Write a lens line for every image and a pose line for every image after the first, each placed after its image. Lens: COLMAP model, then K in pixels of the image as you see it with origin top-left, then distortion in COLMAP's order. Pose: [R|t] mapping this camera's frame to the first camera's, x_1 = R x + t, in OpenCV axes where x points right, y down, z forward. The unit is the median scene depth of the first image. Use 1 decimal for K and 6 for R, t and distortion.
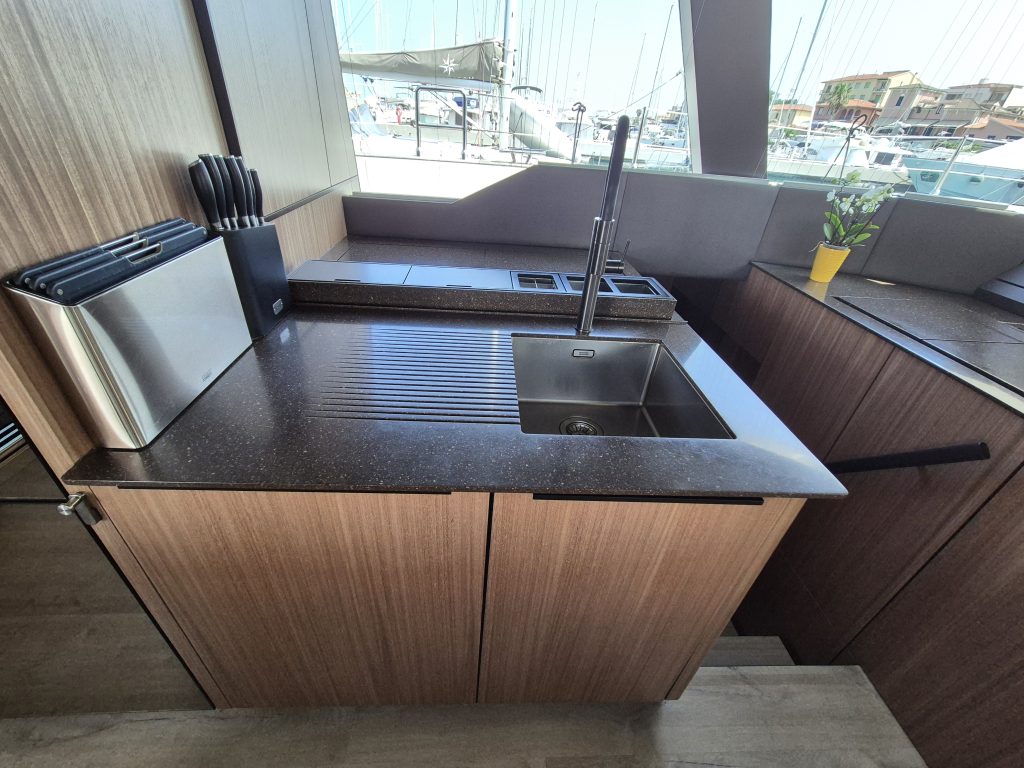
lens RADIAL K [[419.8, 0, 511.4], [0, 419.8, 384.5], [0, 0, 1]] dist [0.001157, -0.000084]
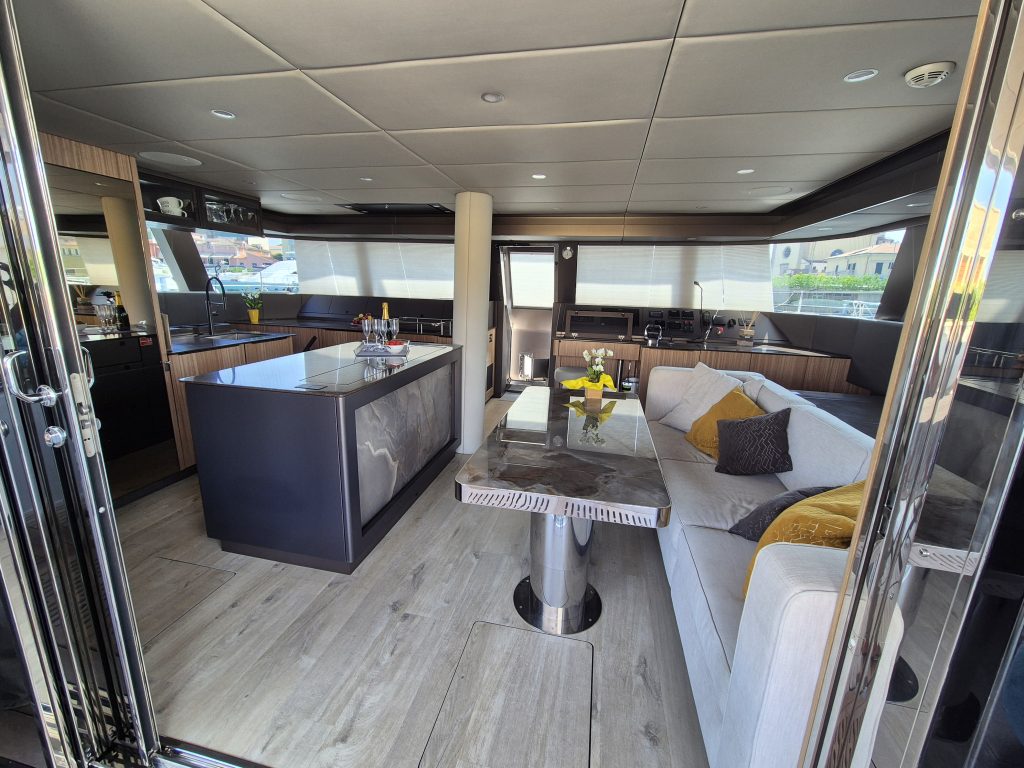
lens RADIAL K [[419.8, 0, 508.3], [0, 419.8, 382.8], [0, 0, 1]] dist [0.001157, -0.000084]
pose [[0.263461, -0.281135, 0.922795, -1.533024], [0.508207, 0.853531, 0.114939, 0.643094], [-0.819948, 0.438689, 0.367747, -1.252452]]
